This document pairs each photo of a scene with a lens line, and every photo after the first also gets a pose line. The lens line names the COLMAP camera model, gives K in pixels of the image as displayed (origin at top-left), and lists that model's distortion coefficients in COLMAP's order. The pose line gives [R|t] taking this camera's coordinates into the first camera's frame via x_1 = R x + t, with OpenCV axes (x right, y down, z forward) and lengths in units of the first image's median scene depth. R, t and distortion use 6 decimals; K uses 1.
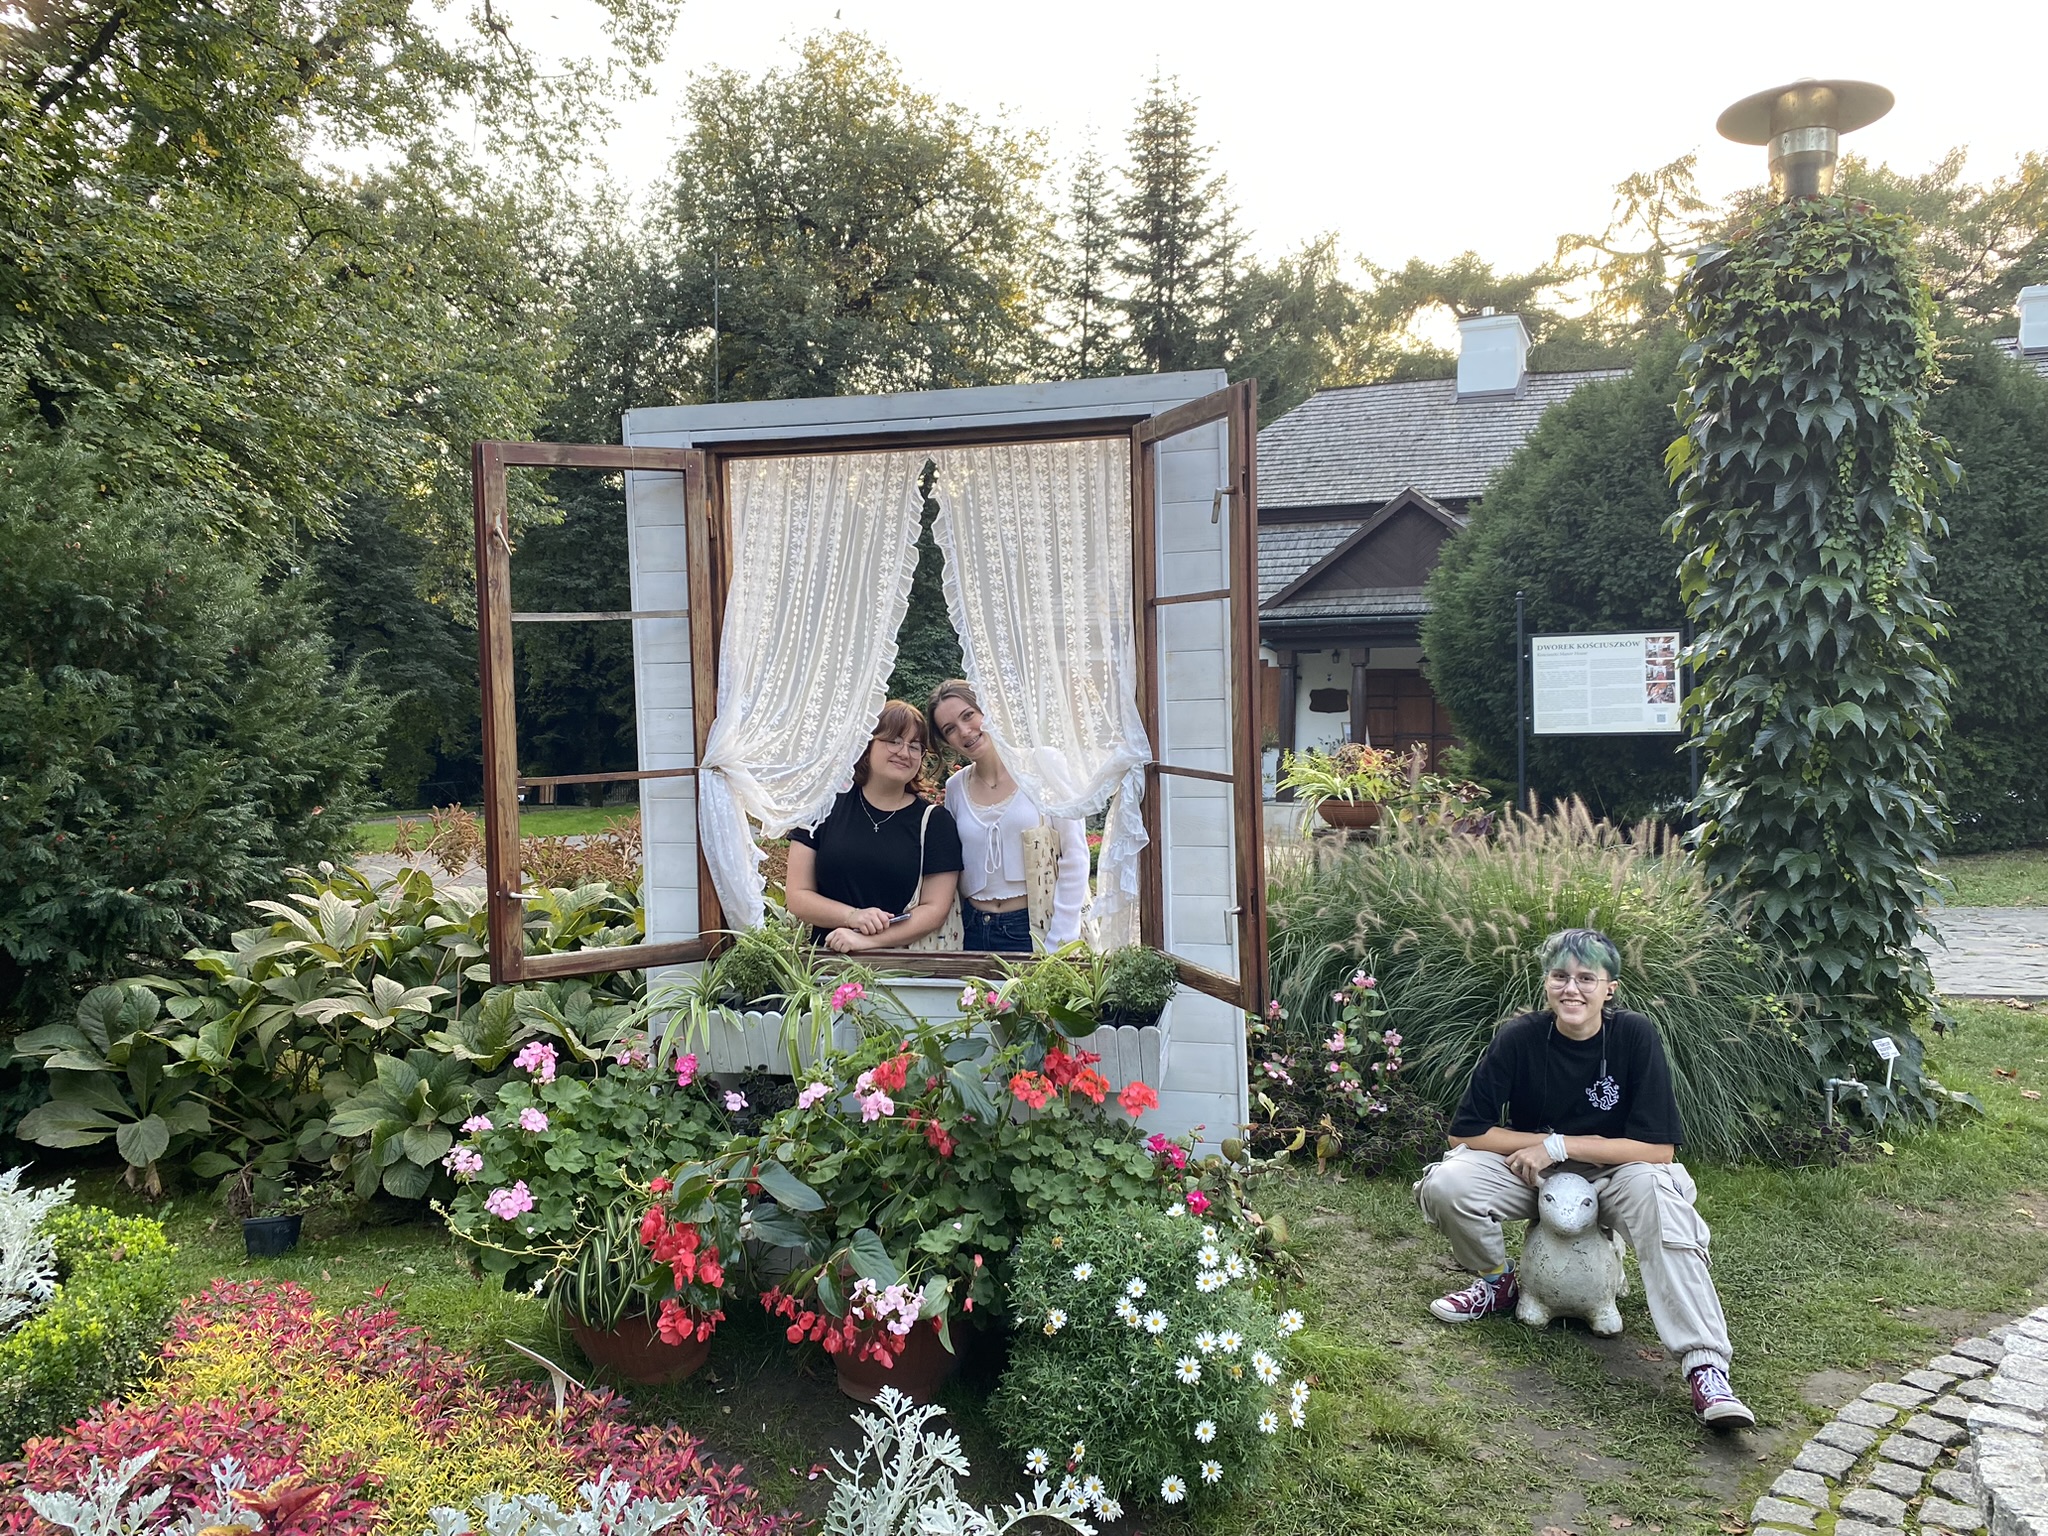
lens RADIAL K [[1534.4, 0, 1027.1], [0, 1534.4, 731.3], [0, 0, 1]] dist [0.046570, -0.059958]
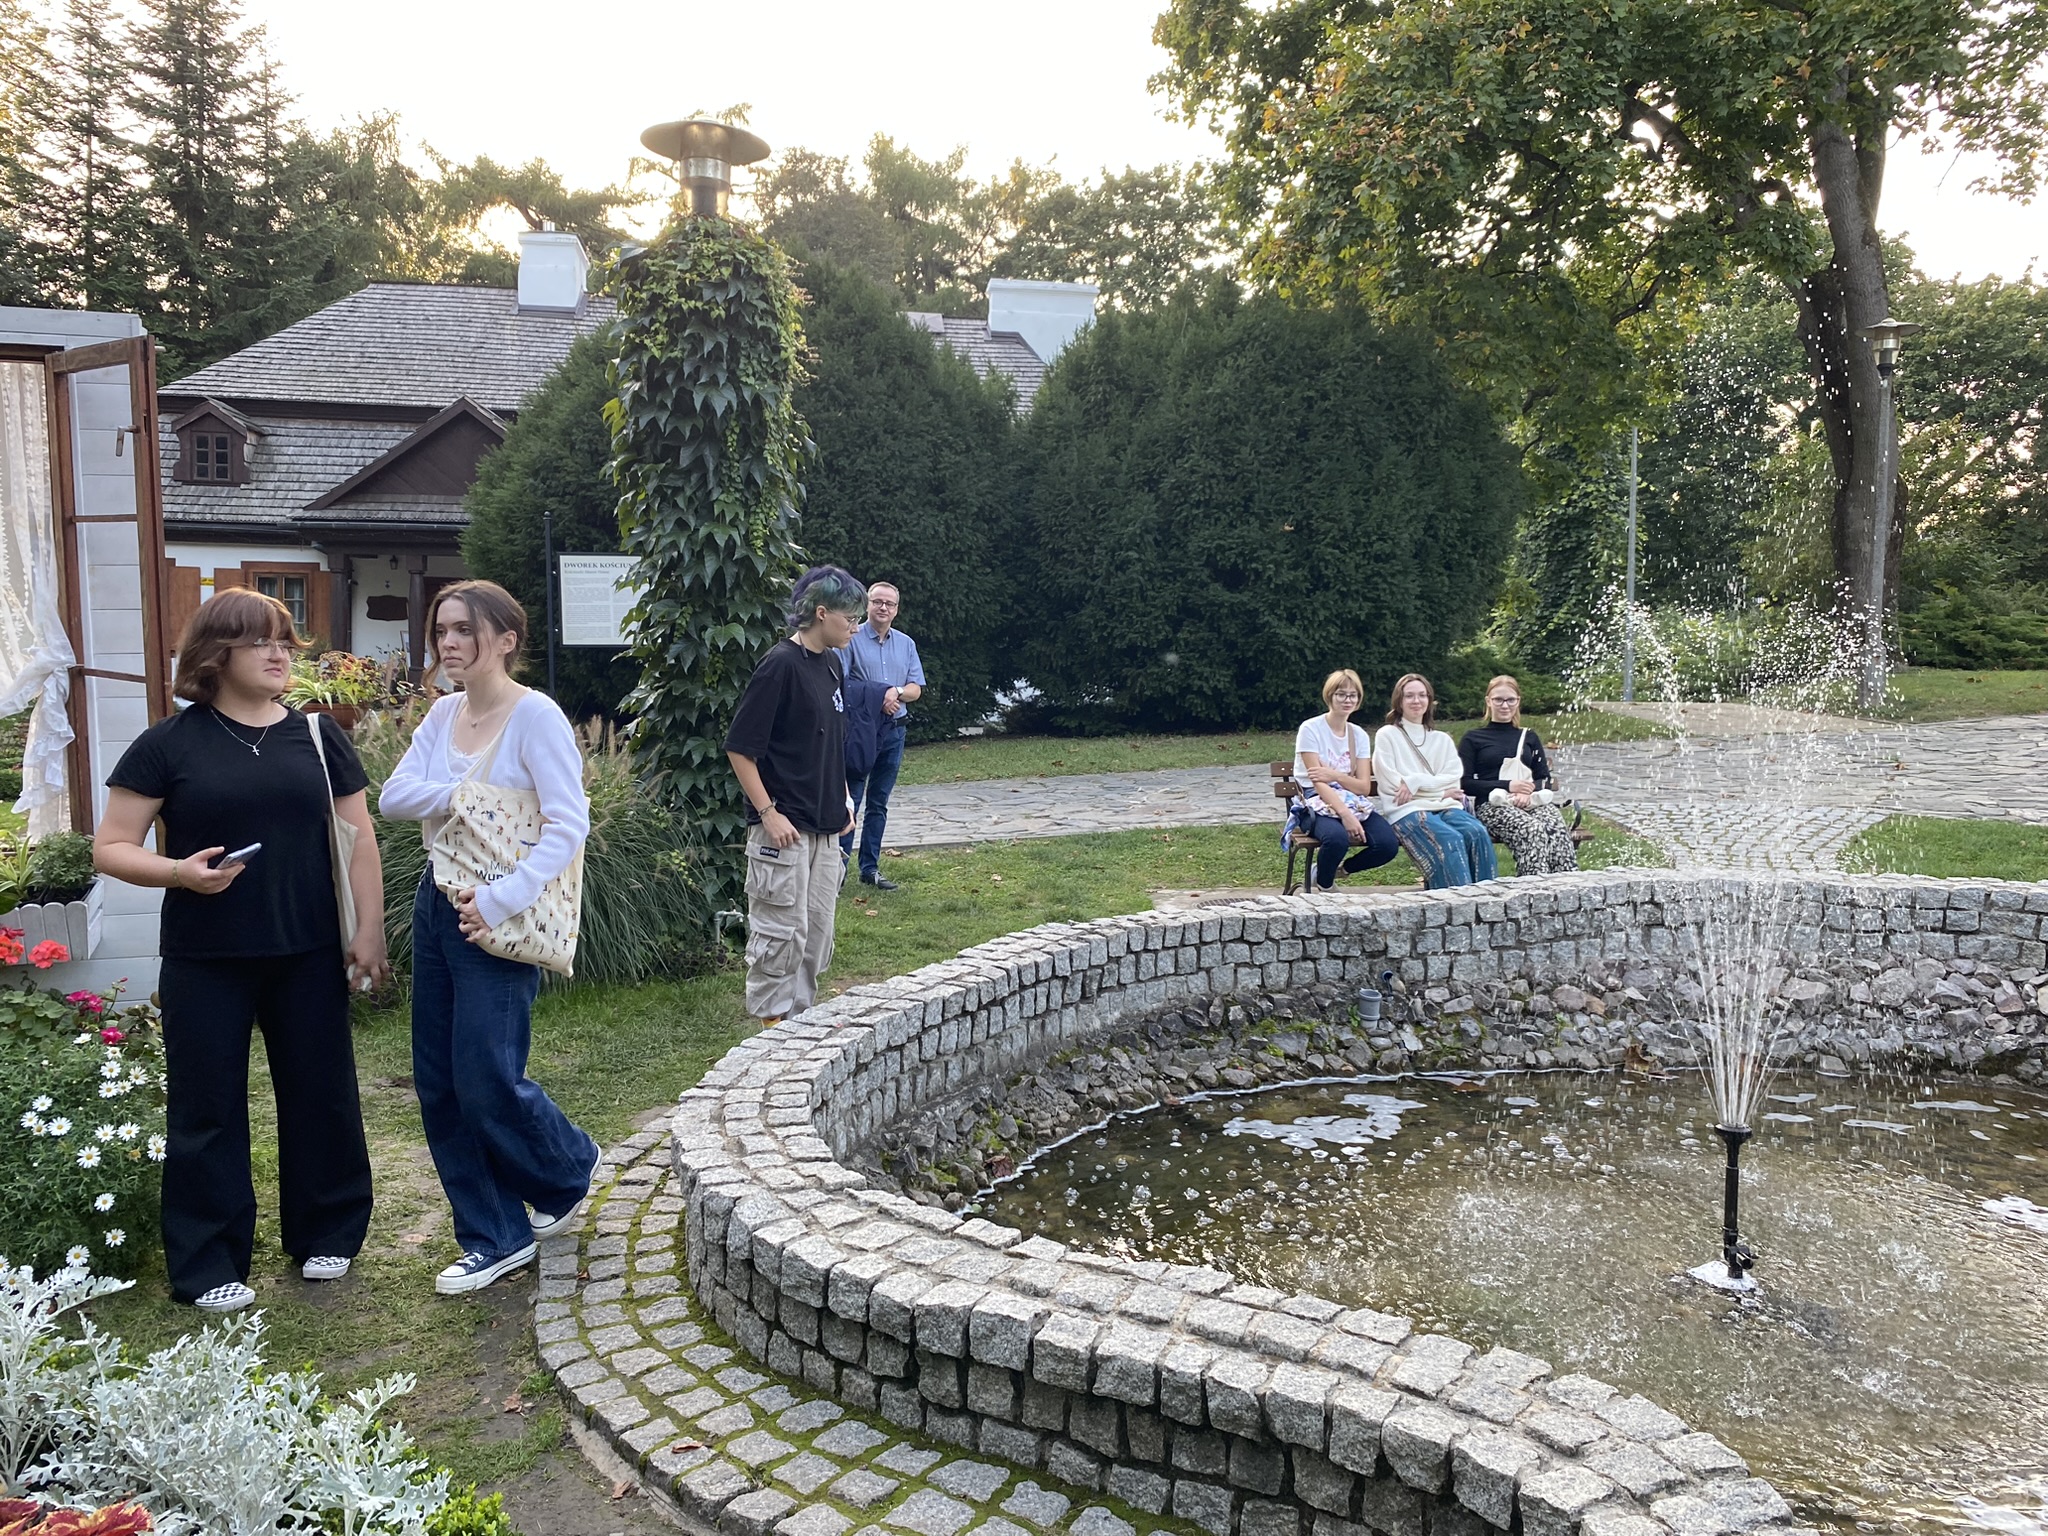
lens RADIAL K [[1534.4, 0, 1002.3], [0, 1534.4, 751.7], [0, 0, 1]] dist [0.046570, -0.059958]
pose [[0.849264, -0.025402, 0.527357, 0.040392], [-0.012244, 0.997626, 0.067772, -0.001063], [-0.527826, -0.064014, 0.846937, -0.206135]]
